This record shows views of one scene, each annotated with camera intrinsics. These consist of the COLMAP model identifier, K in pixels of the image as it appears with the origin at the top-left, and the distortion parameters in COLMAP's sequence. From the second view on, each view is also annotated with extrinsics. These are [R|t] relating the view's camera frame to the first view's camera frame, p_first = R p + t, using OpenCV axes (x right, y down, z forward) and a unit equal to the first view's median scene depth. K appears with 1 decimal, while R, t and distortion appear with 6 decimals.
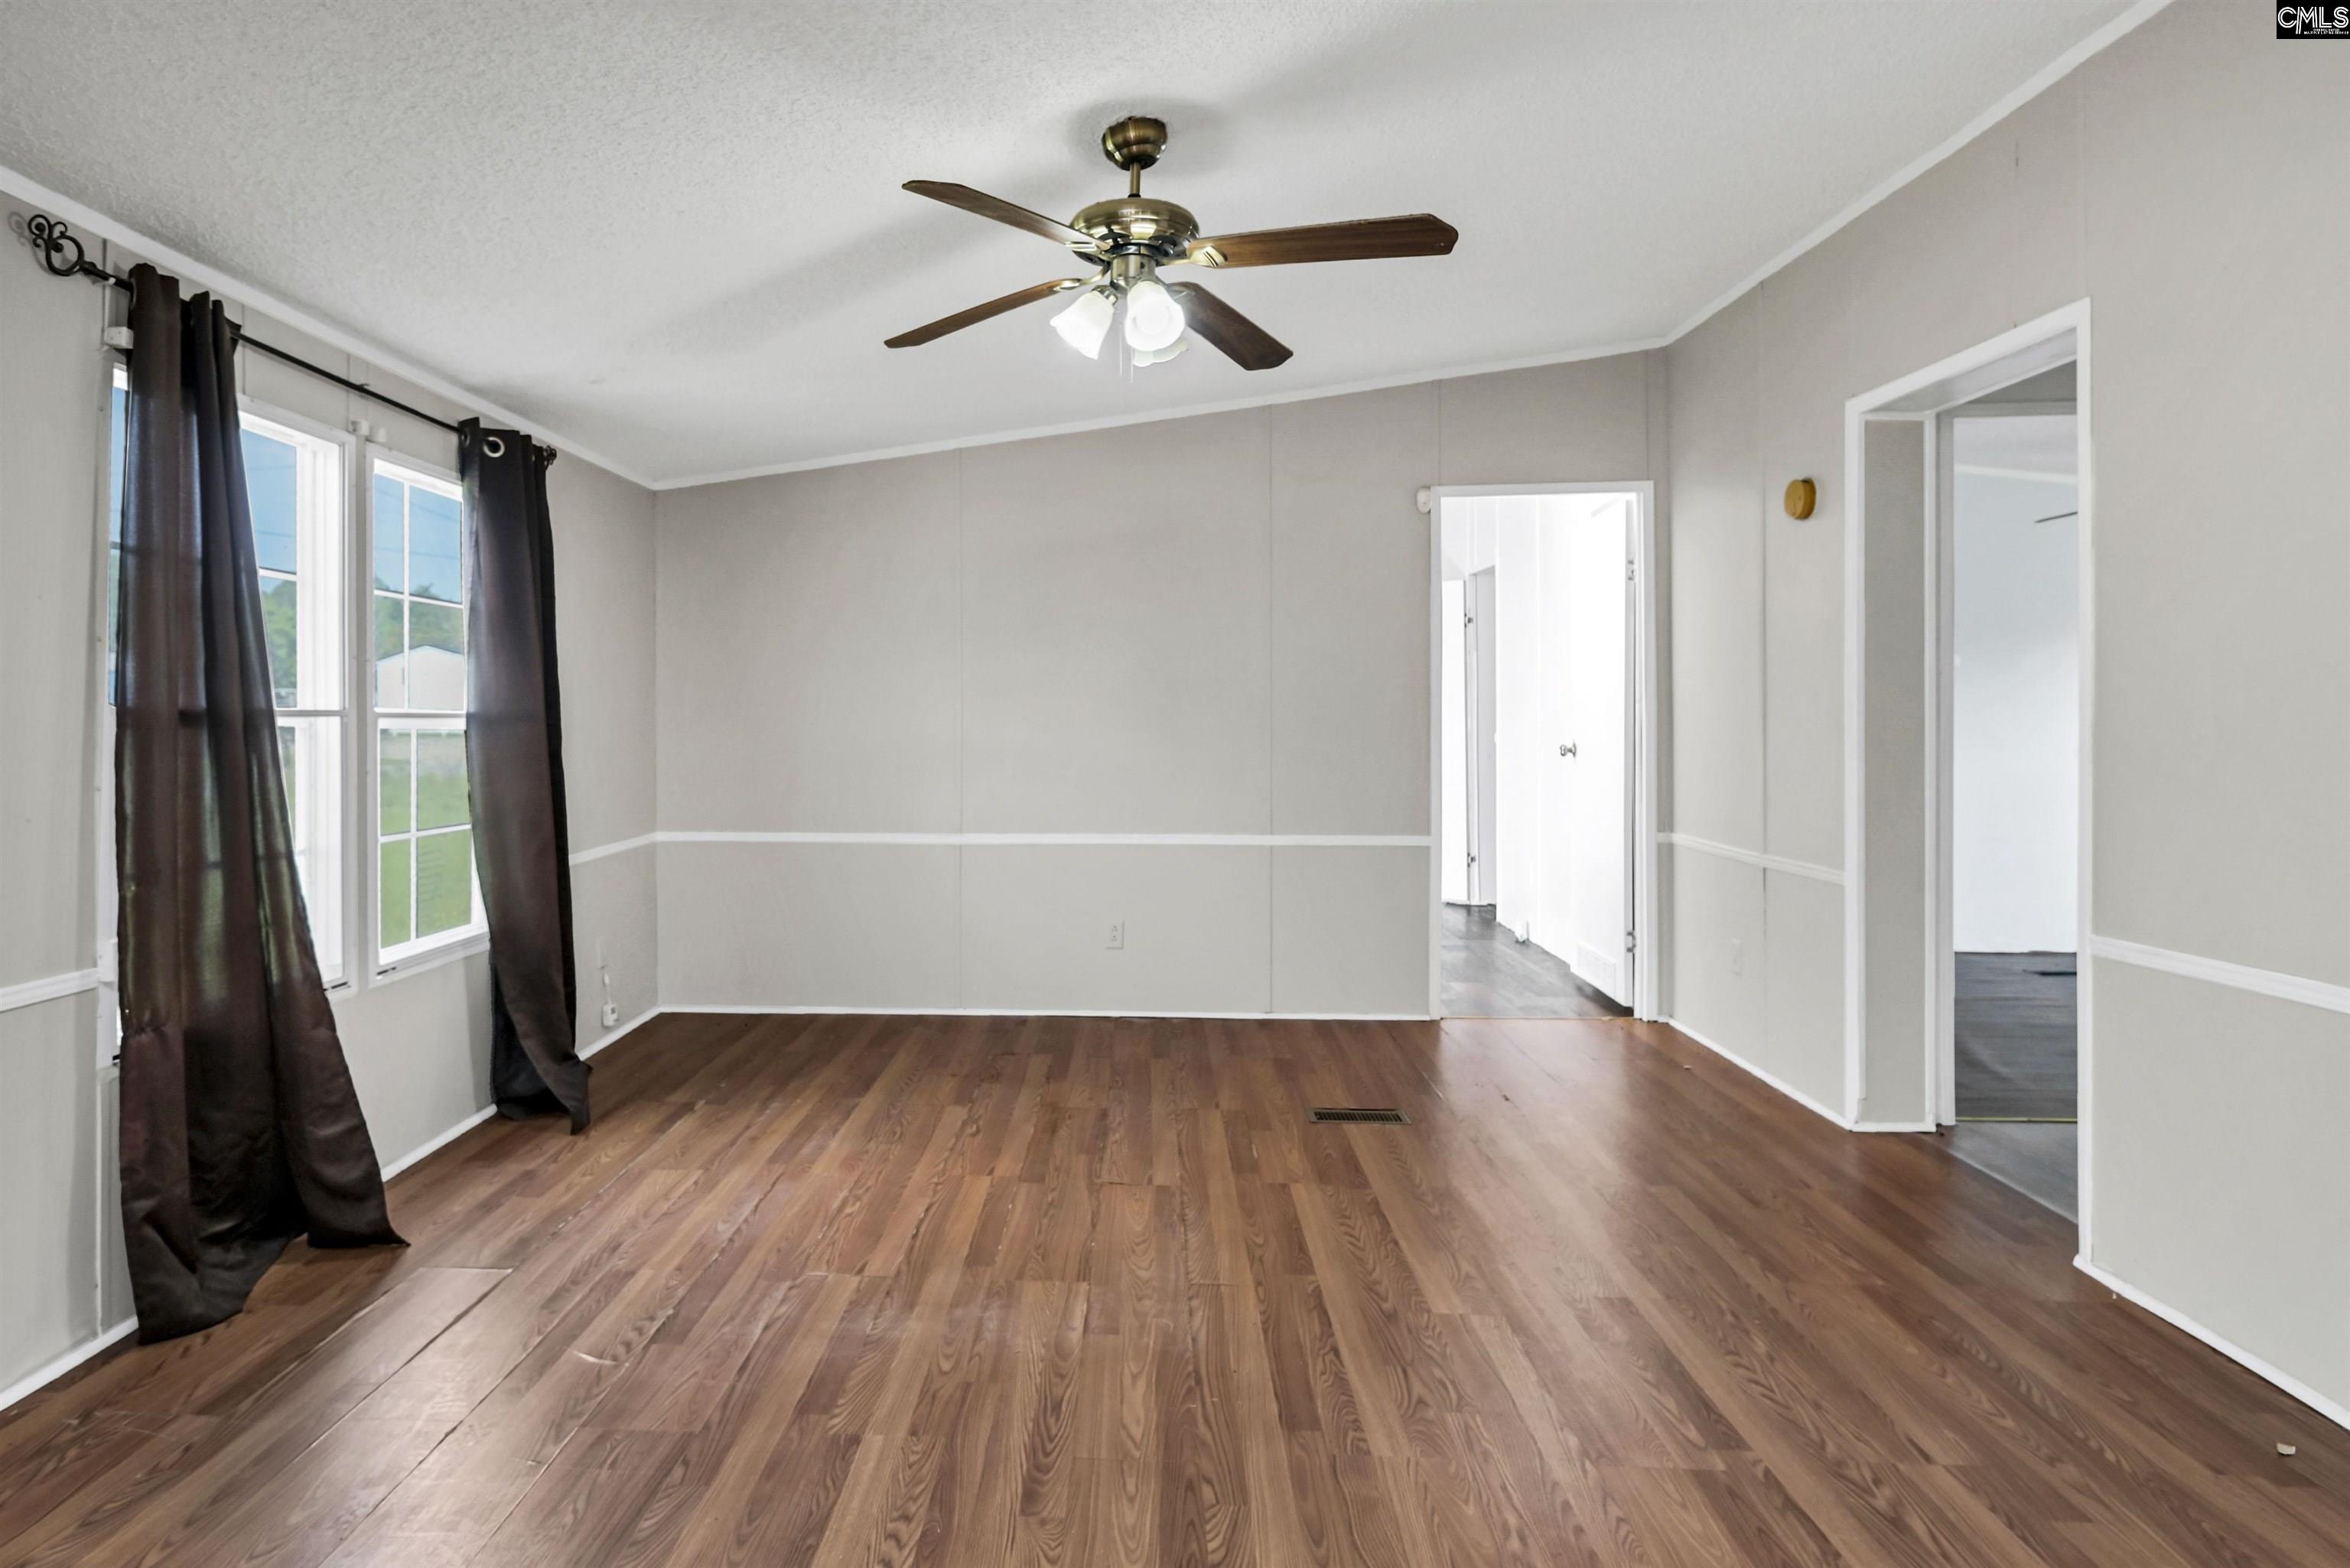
lens RADIAL K [[1230.4, 0, 1030.8], [0, 1230.4, 716.5], [0, 0, 1]] dist [0.000710, -0.001225]
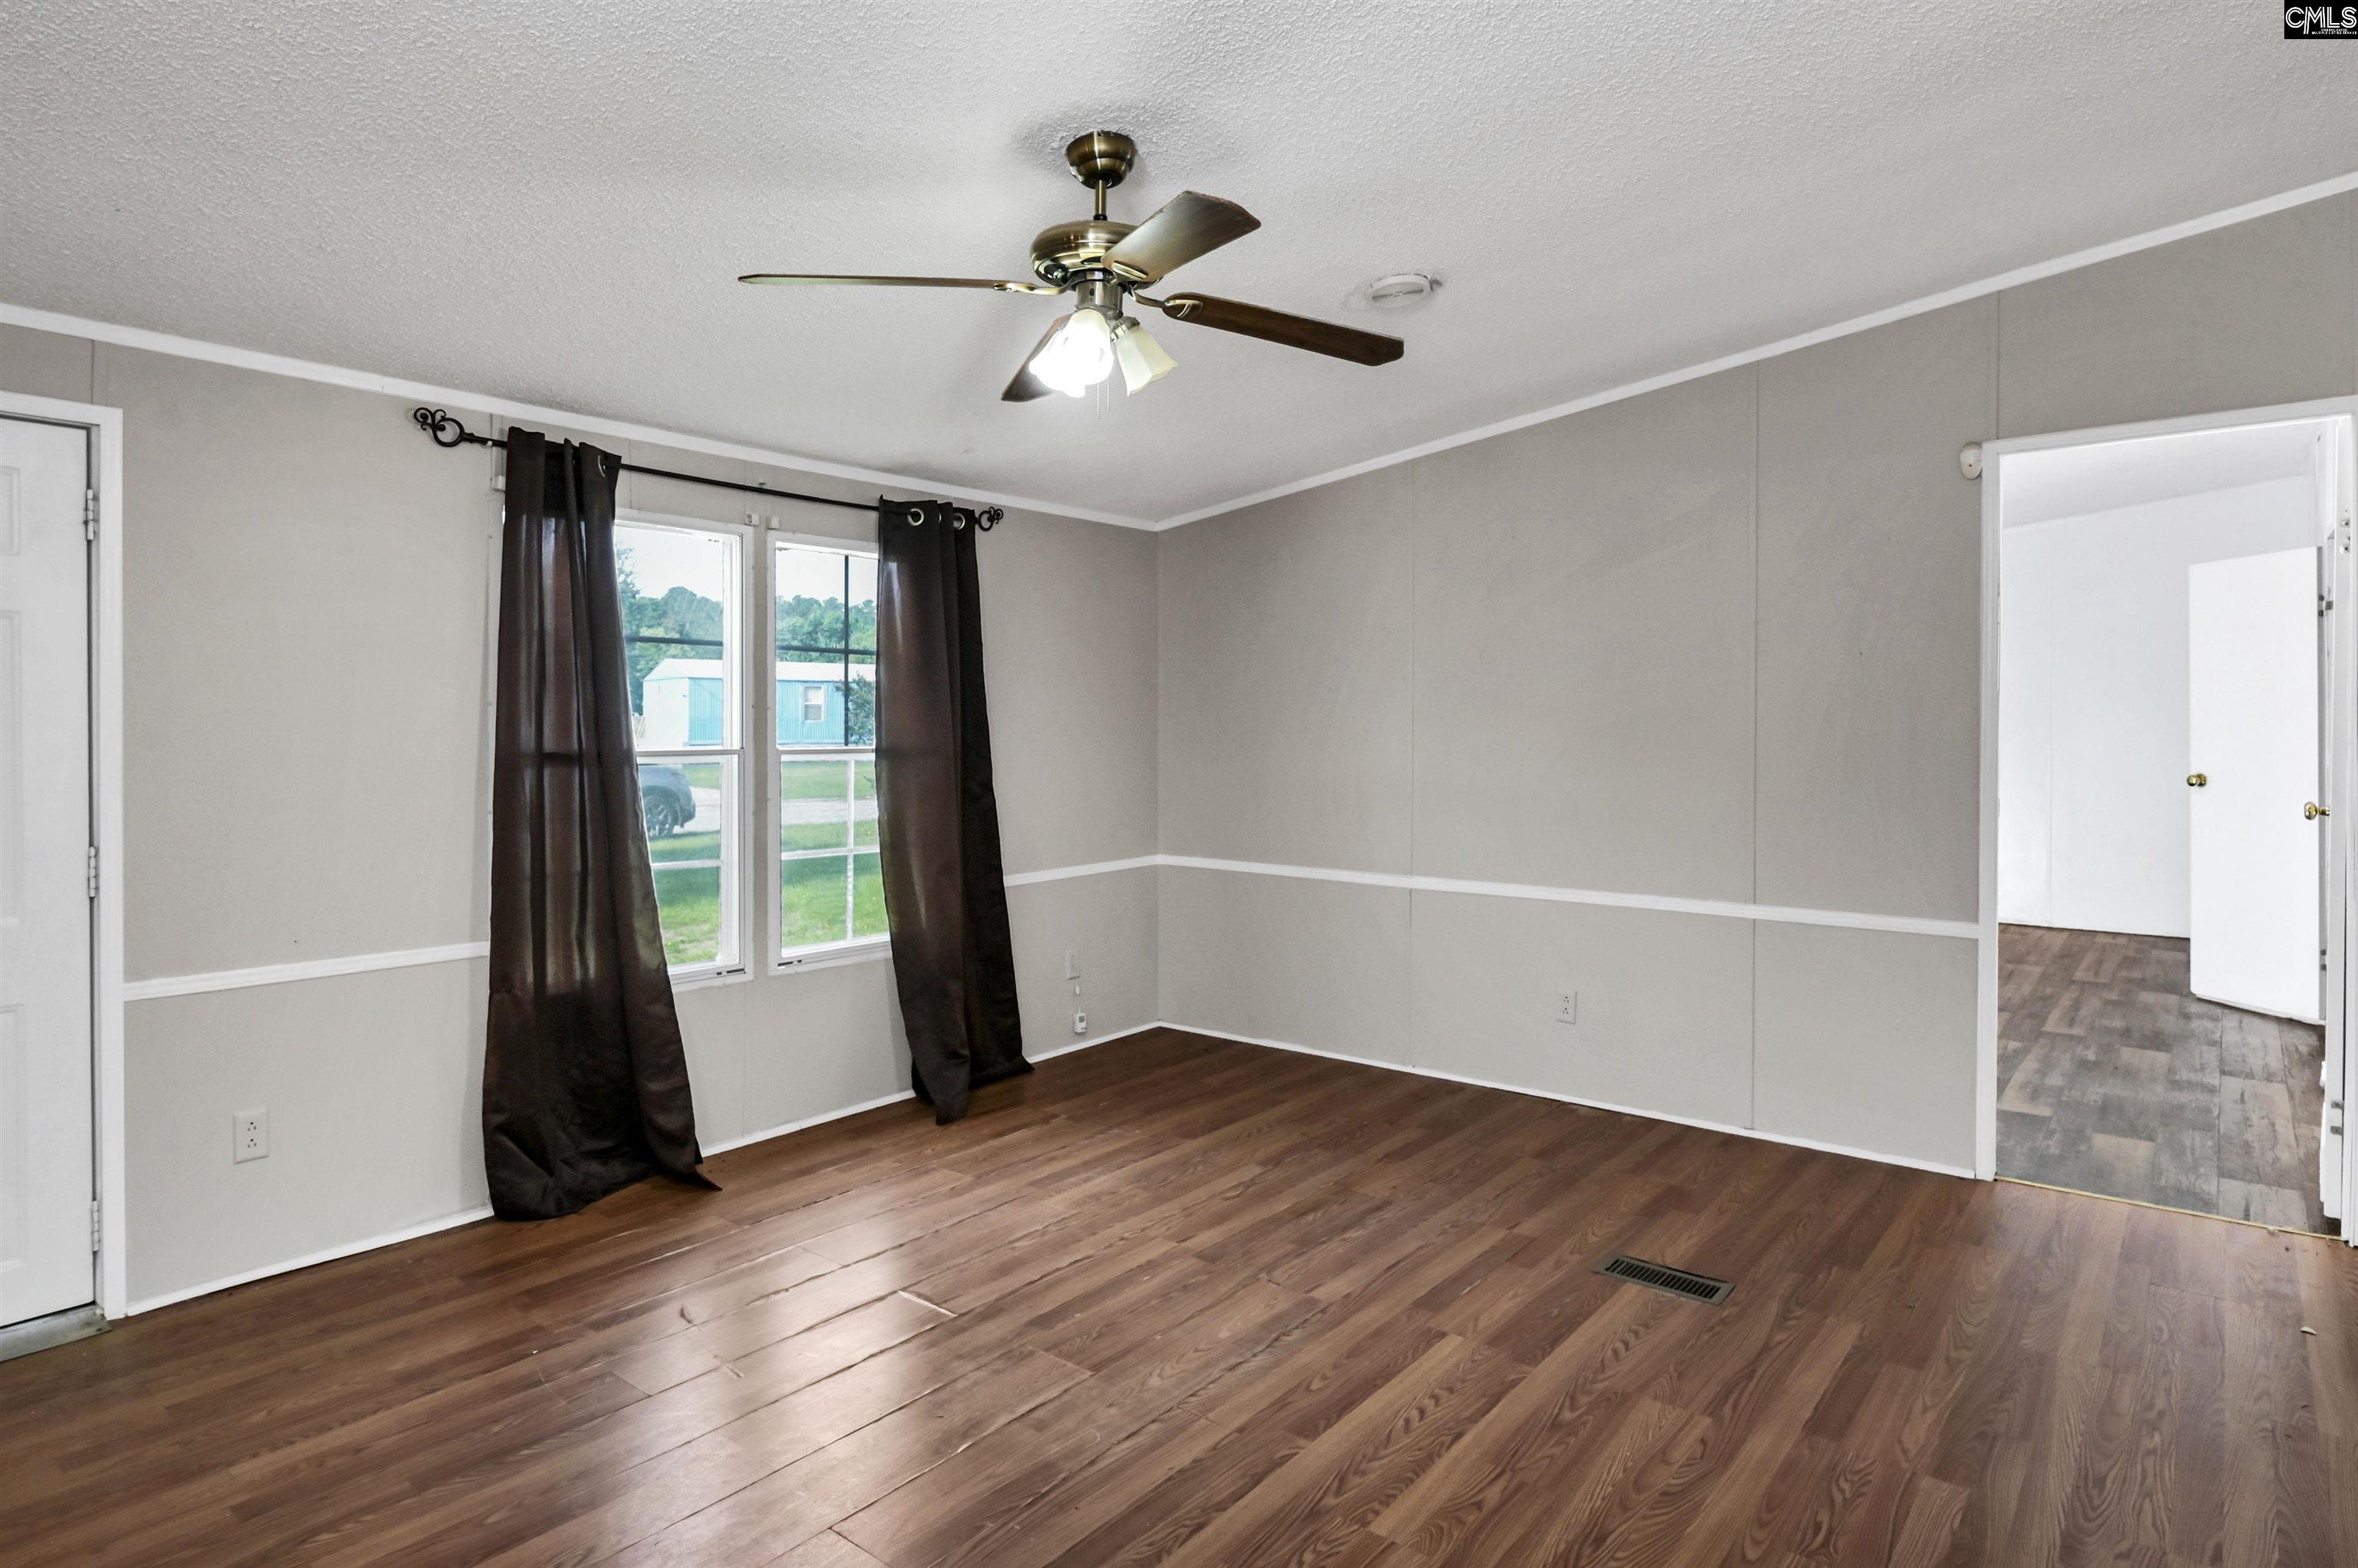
lens RADIAL K [[1256.7, 0, 1189.8], [0, 1256.7, 727.9], [0, 0, 1]] dist [0.001657, -0.001143]
pose [[0.839213, 0.004248, -0.543786, 0.509418], [-0.002101, 0.999987, 0.004570, -0.033313], [0.543799, -0.002693, 0.839211, 0.185026]]
